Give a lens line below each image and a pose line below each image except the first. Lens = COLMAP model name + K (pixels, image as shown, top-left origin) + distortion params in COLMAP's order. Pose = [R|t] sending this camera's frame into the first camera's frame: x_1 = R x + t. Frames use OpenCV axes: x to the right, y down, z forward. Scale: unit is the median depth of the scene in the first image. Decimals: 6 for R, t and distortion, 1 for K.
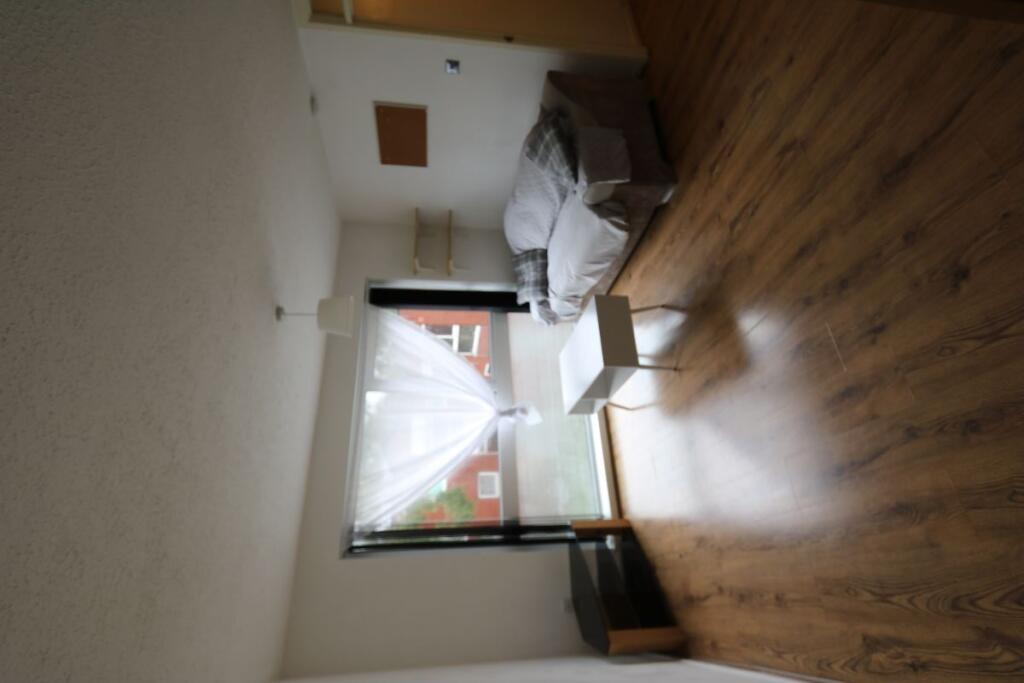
lens RADIAL K [[498.6, 0, 514.2], [0, 498.6, 342.9], [0, 0, 1]] dist [0.002429, 0.000116]
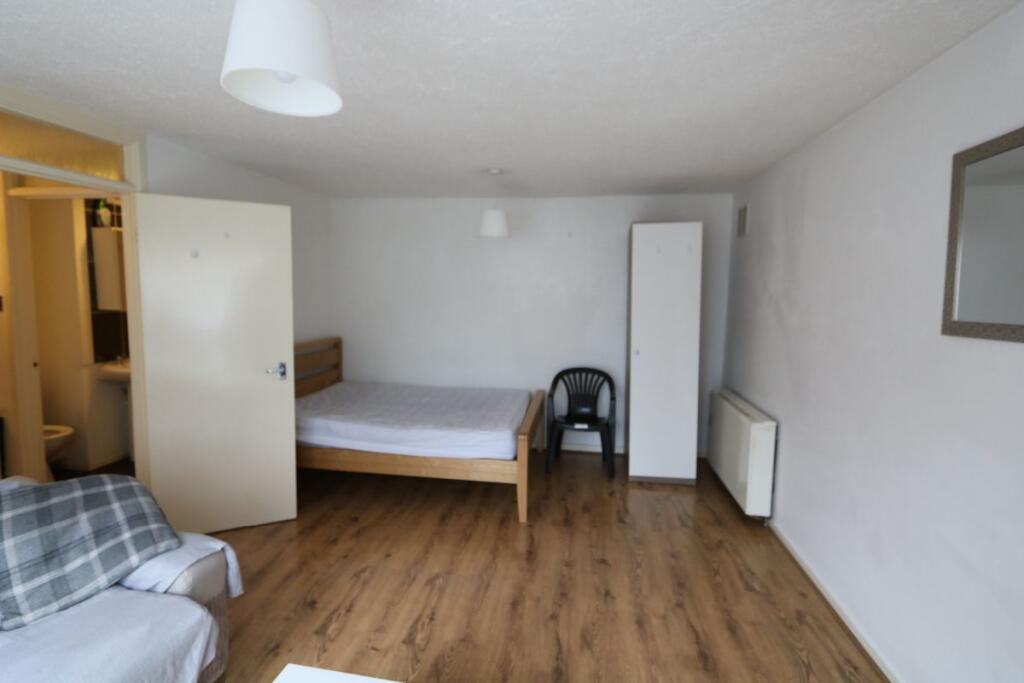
lens RADIAL K [[498.6, 0, 514.2], [0, 498.6, 342.9], [0, 0, 1]] dist [0.002429, 0.000116]
pose [[0.069257, 0.964473, 0.254943, -0.368497], [0.805558, 0.096678, -0.584576, 0.503986], [-0.588455, 0.245858, -0.770243, 1.939726]]
